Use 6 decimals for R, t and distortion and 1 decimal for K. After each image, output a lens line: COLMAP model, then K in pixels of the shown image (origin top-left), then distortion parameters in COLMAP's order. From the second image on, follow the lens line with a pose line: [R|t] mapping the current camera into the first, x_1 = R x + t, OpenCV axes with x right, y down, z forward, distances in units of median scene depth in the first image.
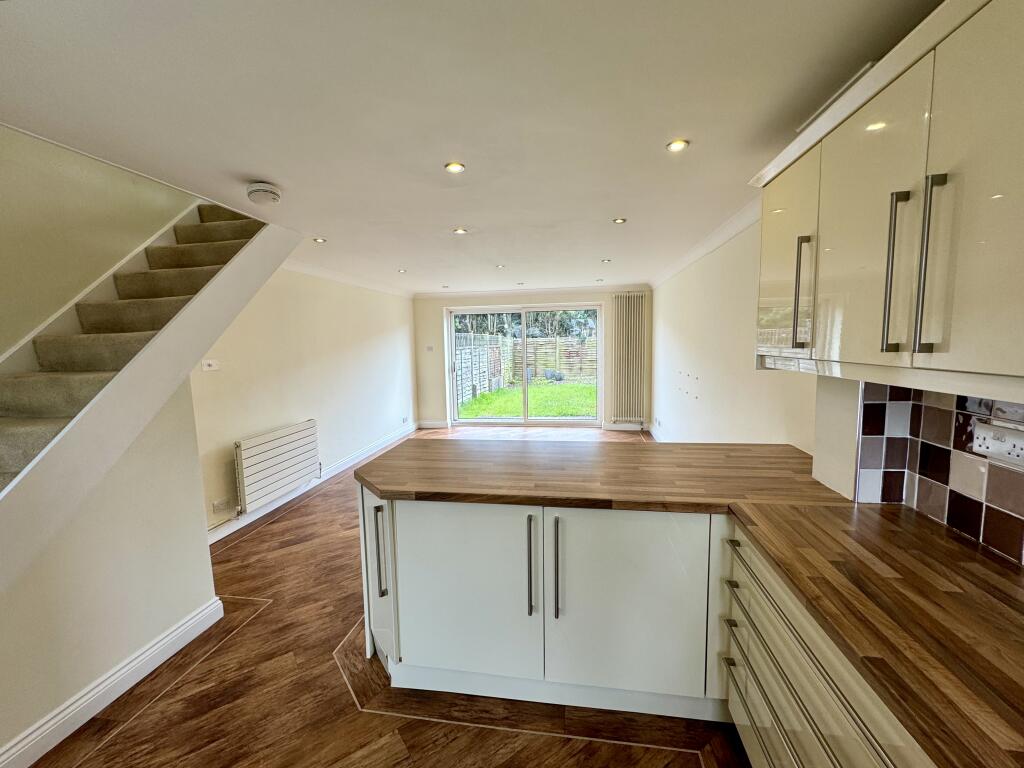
lens RADIAL K [[426.3, 0, 511.3], [0, 426.3, 384.6], [0, 0, 1]] dist [-0.001532, -0.000052]
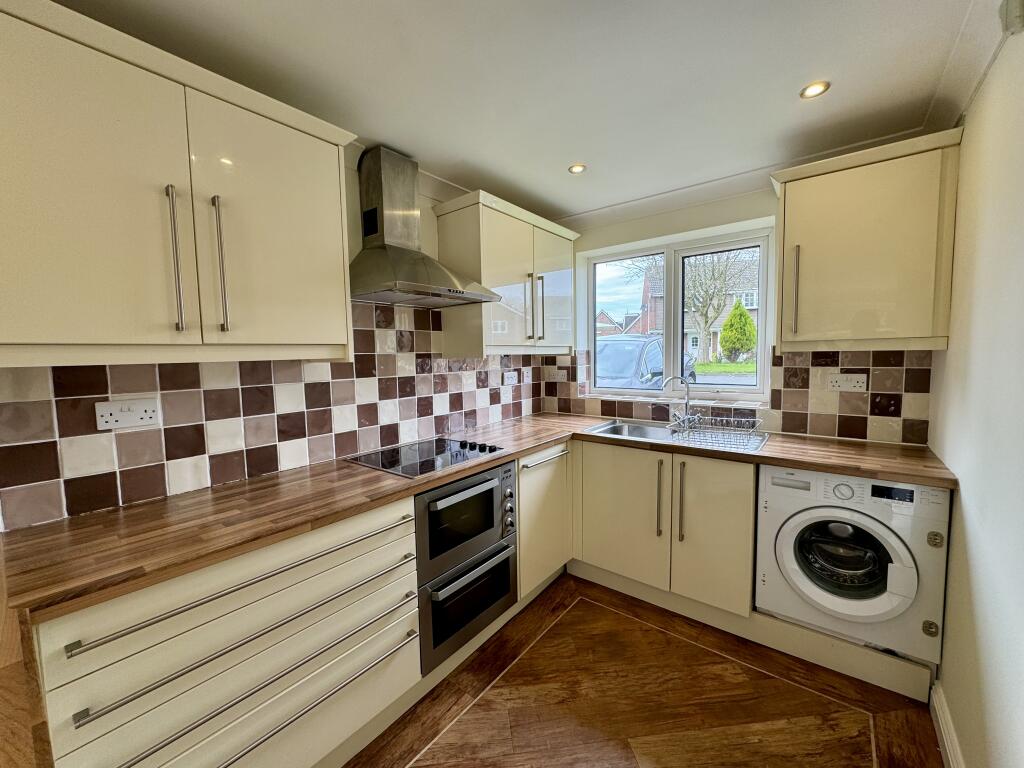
lens RADIAL K [[411.8, 0, 514.1], [0, 411.8, 382.0], [0, 0, 1]] dist [0.000010, -0.000022]
pose [[-0.875140, 0.000533, 0.483869, -0.060304], [0.085515, 0.984429, 0.153581, -0.005742], [-0.476253, 0.175783, -0.861559, 0.242391]]
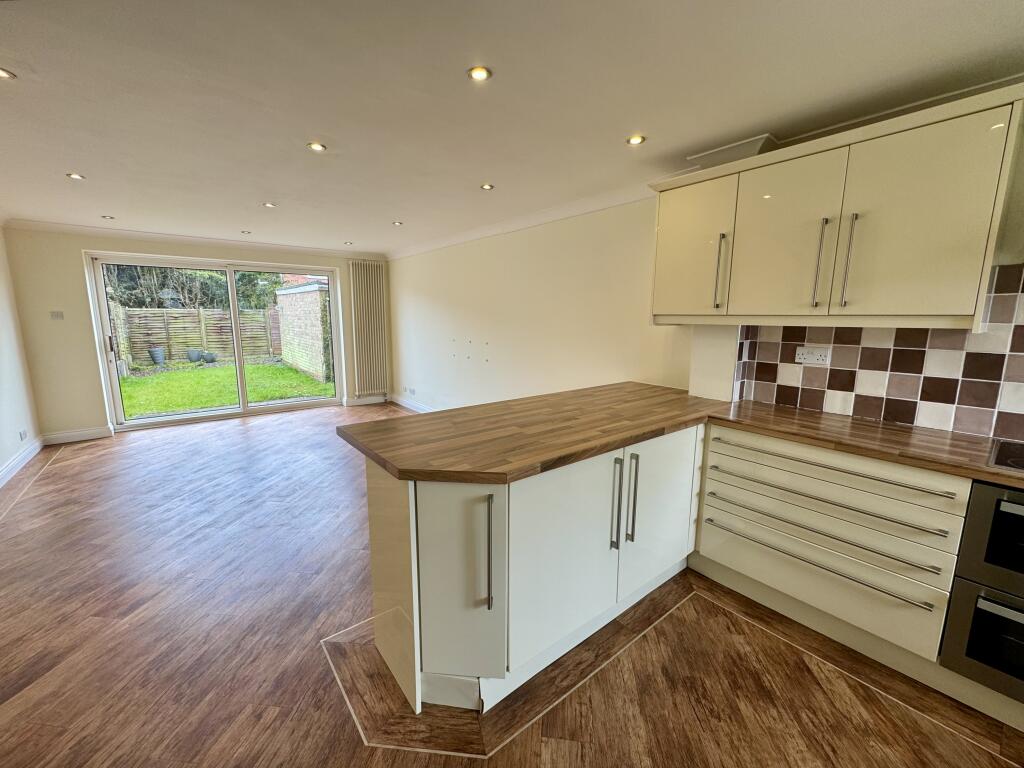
lens RADIAL K [[414.2, 0, 512.0], [0, 414.2, 384.0], [0, 0, 1]] dist [-0.001336, -0.000117]
pose [[0.674273, -0.095682, 0.732258, -0.209263], [0.056684, 0.995351, 0.077865, 0.006495], [-0.736304, -0.010995, 0.676562, 0.118315]]
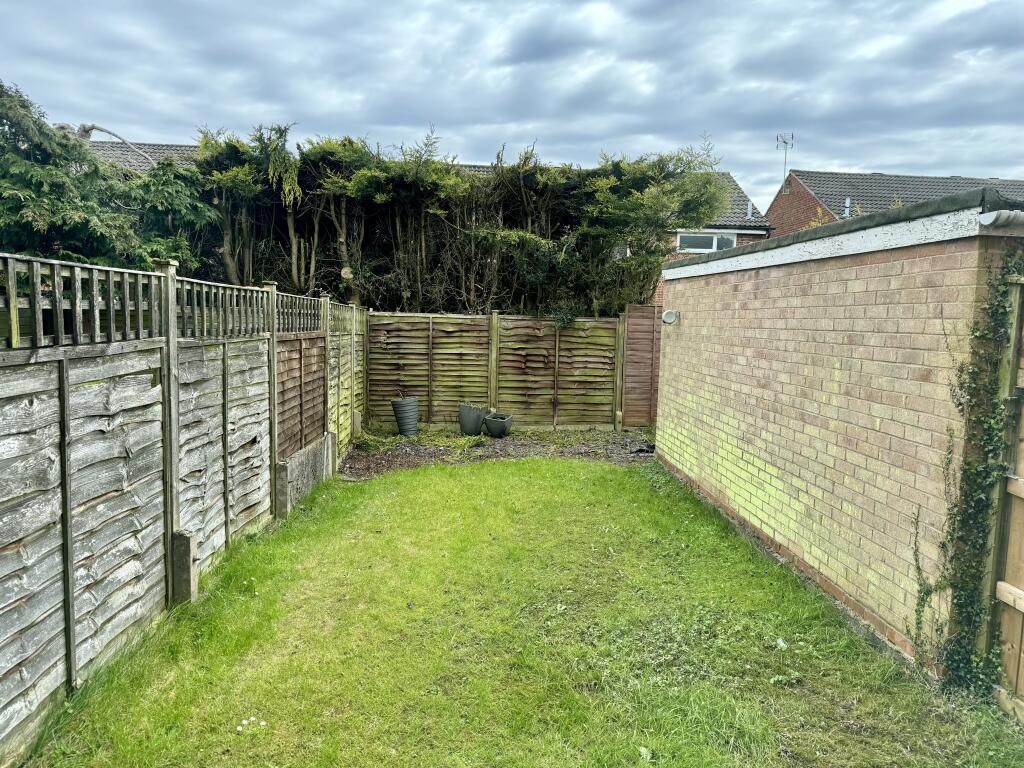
lens RADIAL K [[713.0, 0, 512.0], [0, 713.0, 384.0], [0, 0, 1]] dist [0.002944, -0.002108]
pose [[0.974775, 0.028874, 0.221313, -0.019398], [-0.026395, 0.999551, -0.014150, -0.116725], [-0.221623, 0.007952, 0.975100, 1.097397]]
